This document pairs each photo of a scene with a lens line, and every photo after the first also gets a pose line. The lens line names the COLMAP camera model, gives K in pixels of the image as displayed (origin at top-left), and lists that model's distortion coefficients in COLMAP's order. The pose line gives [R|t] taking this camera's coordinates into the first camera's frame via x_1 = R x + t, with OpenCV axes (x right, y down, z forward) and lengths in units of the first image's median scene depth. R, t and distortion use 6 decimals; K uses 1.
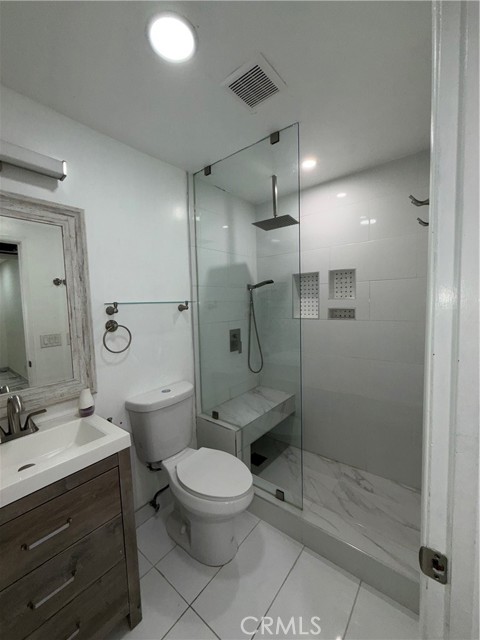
lens RADIAL K [[258.3, 0, 240.9], [0, 258.3, 318.9], [0, 0, 1]] dist [-0.010095, 0.000855]
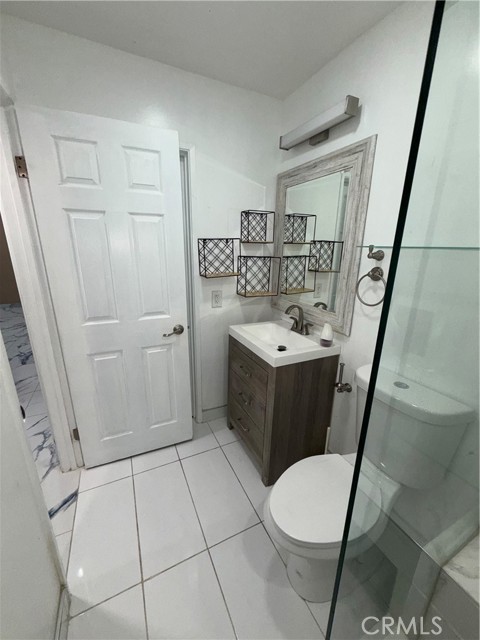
lens RADIAL K [[258.3, 0, 239.9], [0, 258.3, 321.9], [0, 0, 1]] dist [-0.010095, 0.000855]
pose [[-0.427544, 0.270109, -0.862698, 0.552049], [-0.067974, 0.942010, 0.328629, -0.084755], [0.901435, 0.199144, -0.384390, 1.118813]]
